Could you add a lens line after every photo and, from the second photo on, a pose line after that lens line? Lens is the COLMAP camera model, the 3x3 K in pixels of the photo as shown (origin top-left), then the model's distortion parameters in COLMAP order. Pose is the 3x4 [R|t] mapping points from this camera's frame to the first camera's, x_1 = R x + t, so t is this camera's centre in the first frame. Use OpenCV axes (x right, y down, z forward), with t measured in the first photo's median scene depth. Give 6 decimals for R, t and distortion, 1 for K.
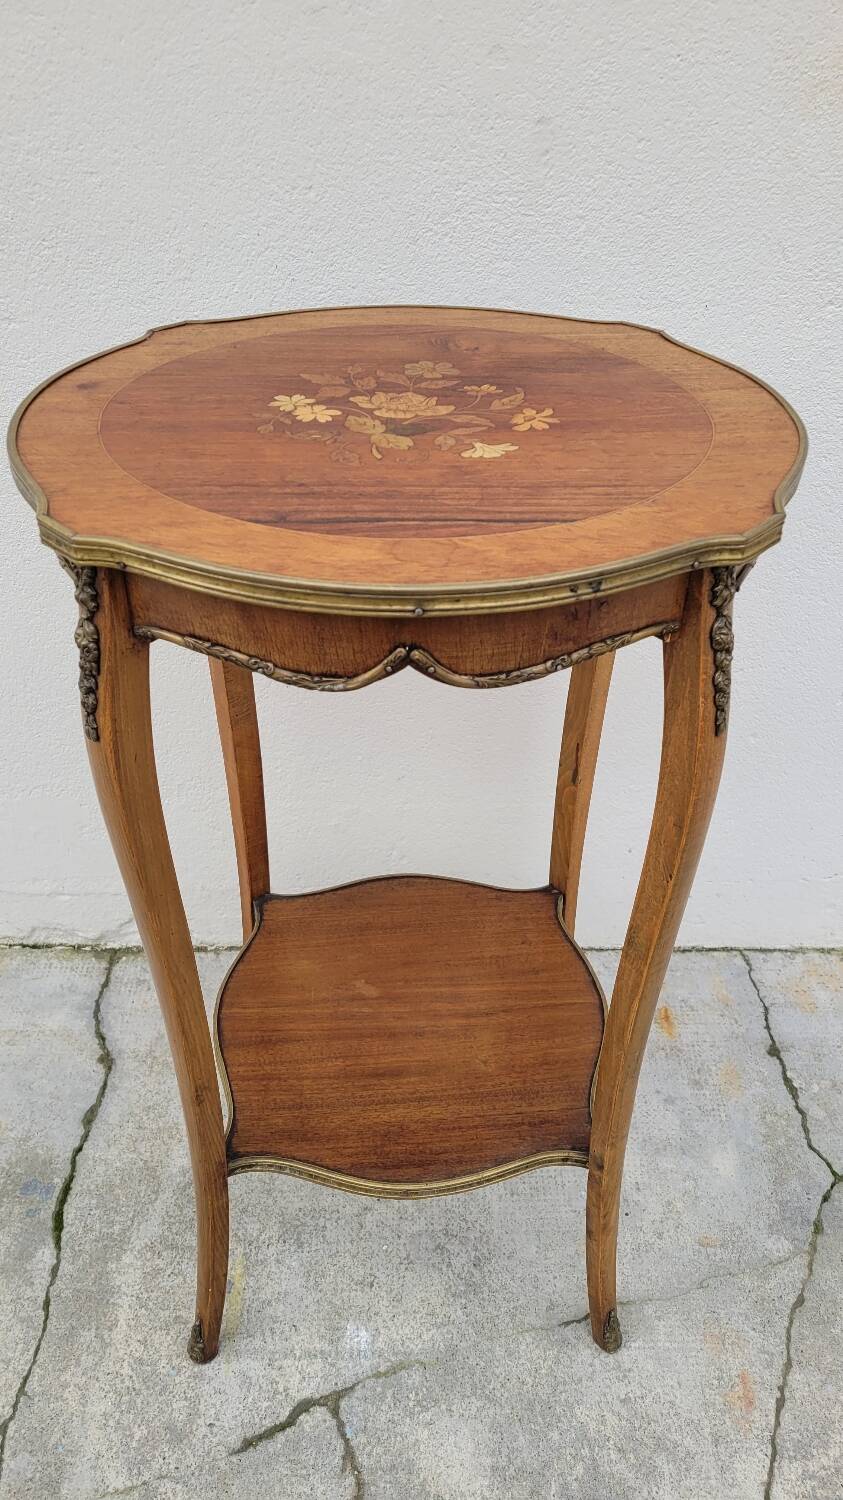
lens RADIAL K [[1130.4, 0, 448.4], [0, 1130.4, 747.0], [0, 0, 1]] dist [0.054532, -0.044058]
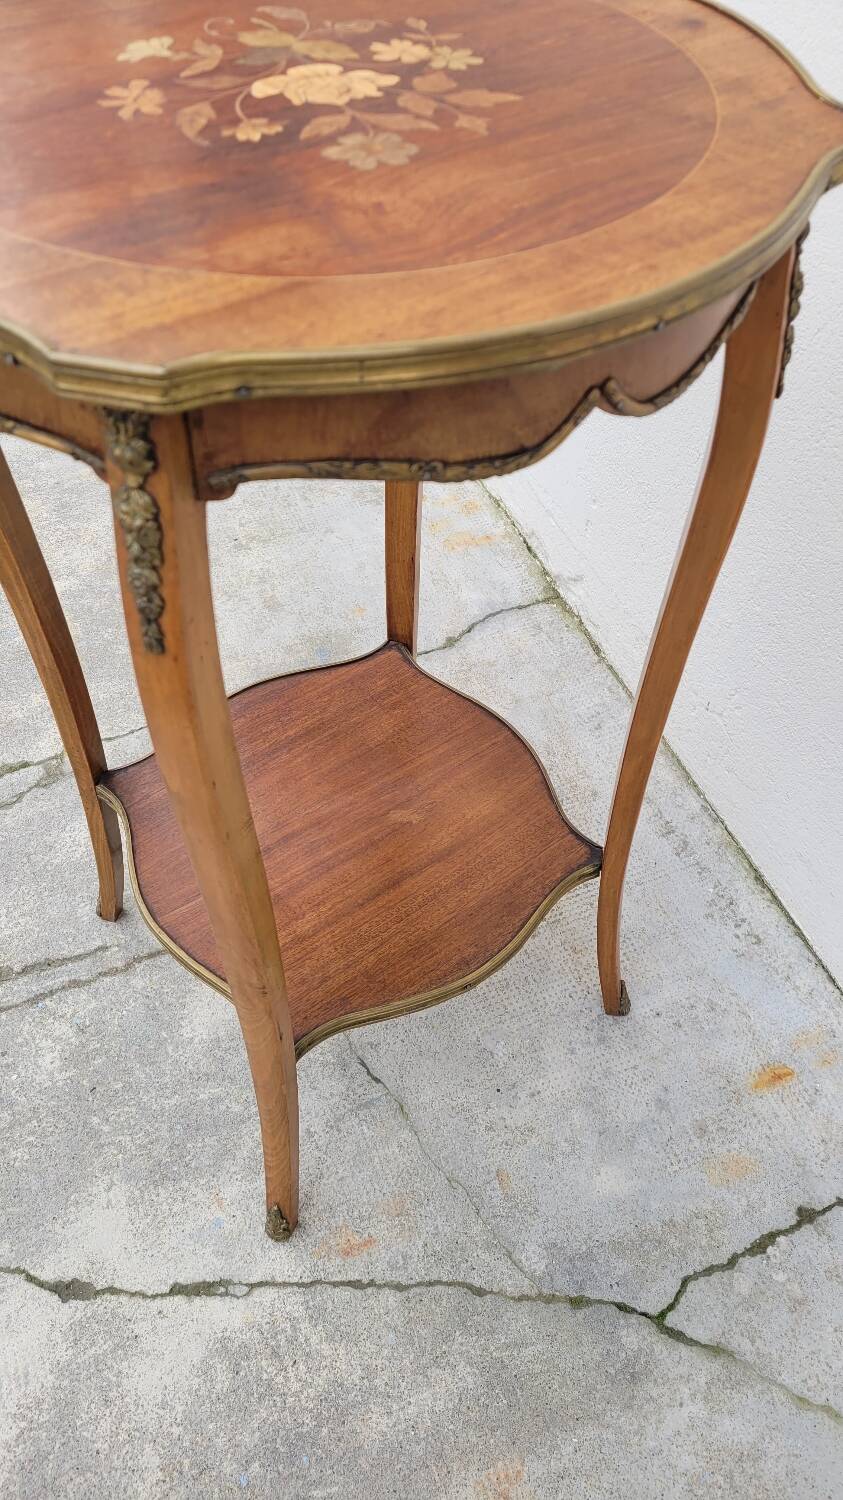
lens RADIAL K [[1122.6, 0, 431.5], [0, 1122.6, 745.7], [0, 0, 1]] dist [0.051239, -0.034075]
pose [[0.368062, 0.705471, -0.605674, 0.567924], [-0.565512, 0.686917, 0.456445, -0.195966], [0.738056, 0.174515, 0.651780, 0.359776]]
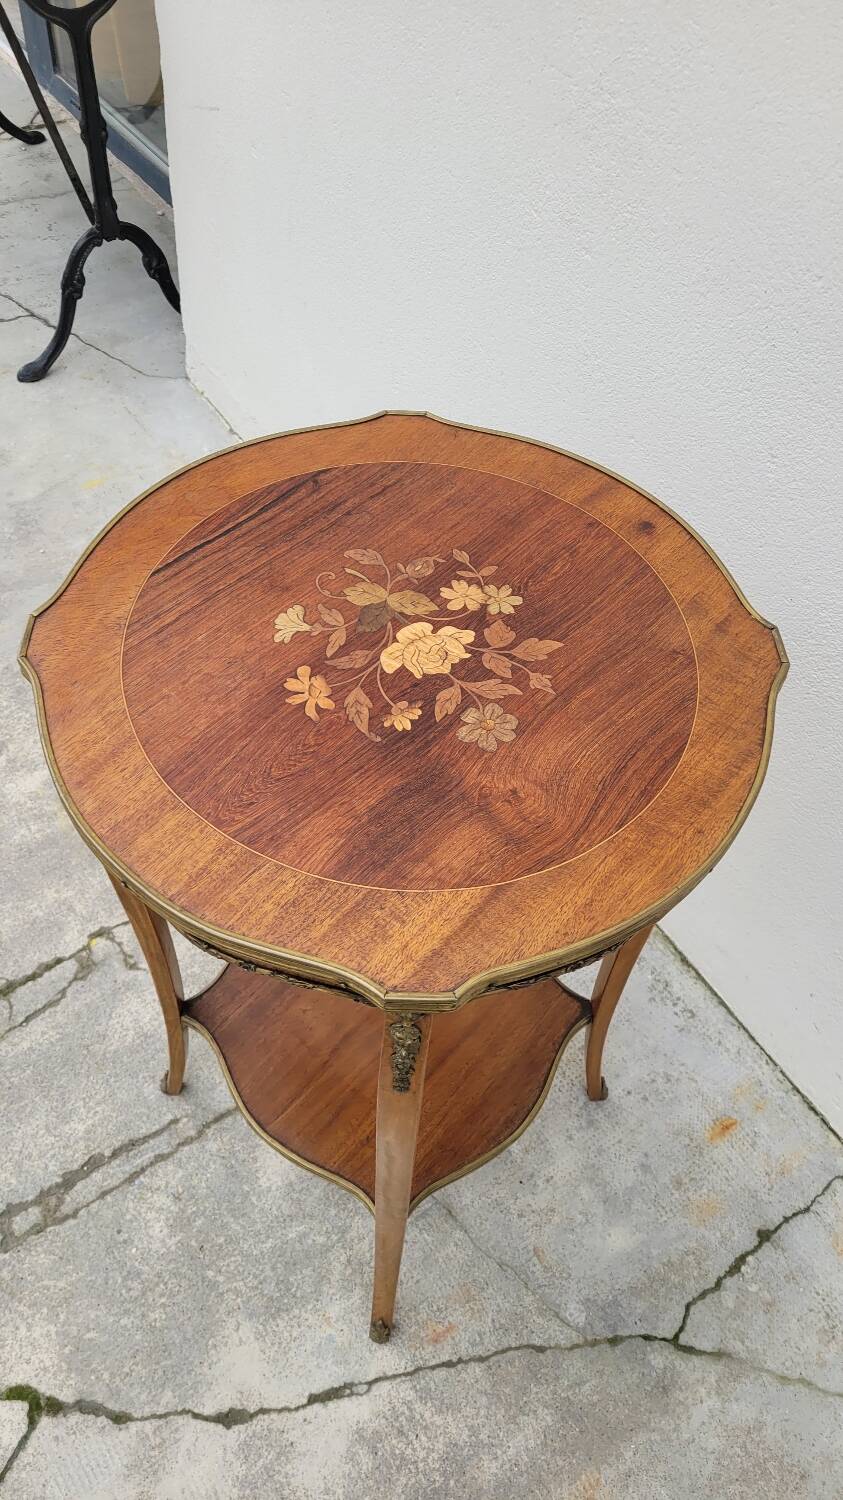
lens RADIAL K [[1130.4, 0, 415.1], [0, 1130.4, 750.6], [0, 0, 1]] dist [0.054532, -0.044058]
pose [[0.542538, 0.682136, -0.490247, 0.423661], [-0.532518, 0.730640, 0.427305, -0.410377], [0.649674, 0.029236, 0.759650, 0.030083]]
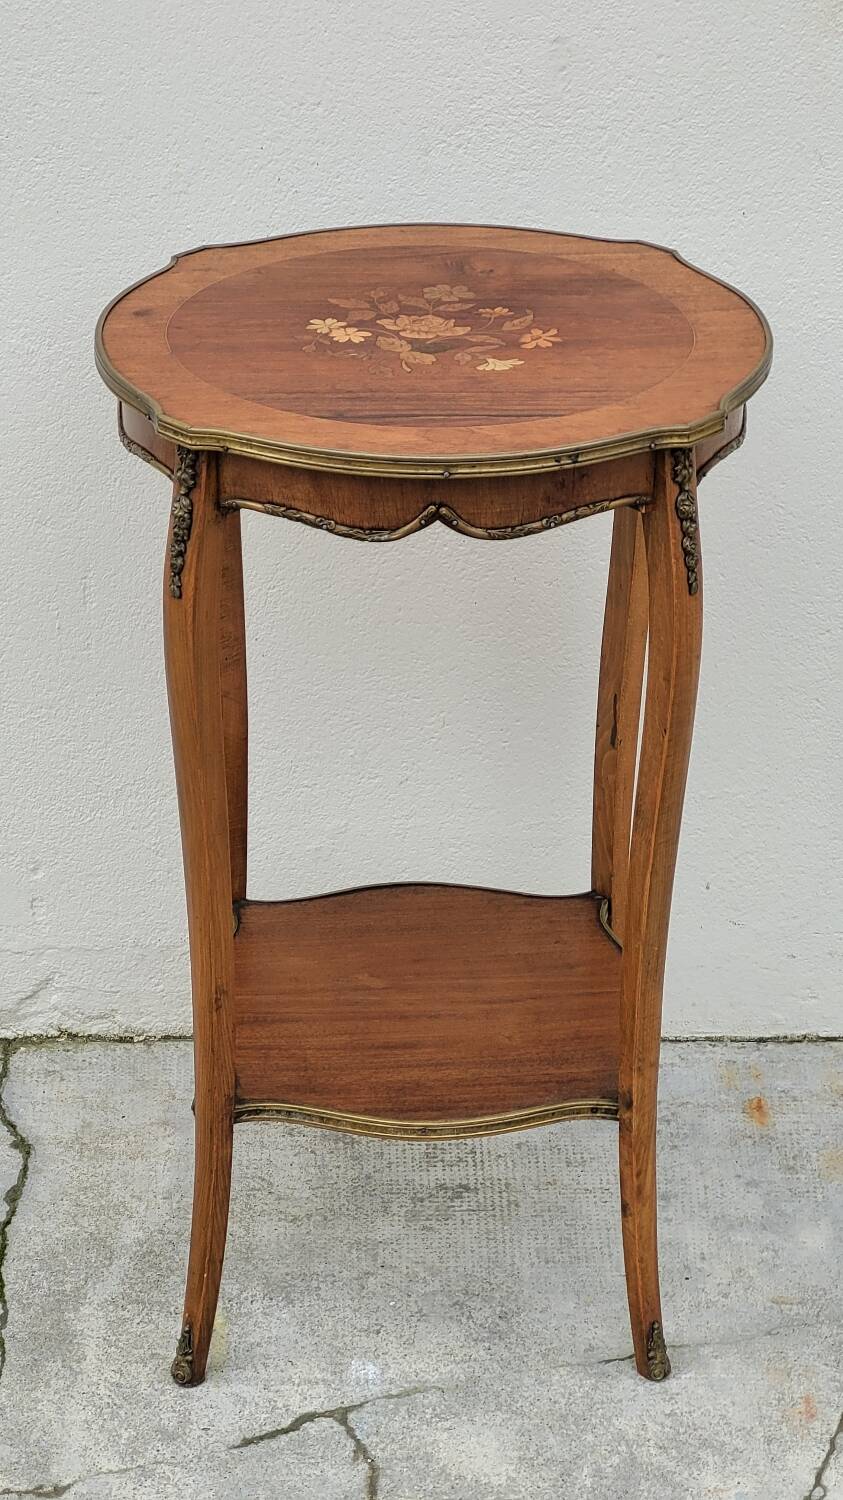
lens RADIAL K [[3333.7, 0, 404.0], [0, 3333.7, 798.9], [0, 0, 1]] dist [0.018973, 0.000000]
pose [[0.999879, -0.005667, -0.014492, -0.010984], [0.003727, 0.991439, -0.130519, 0.436693], [0.015108, 0.130449, 0.991340, -1.627248]]
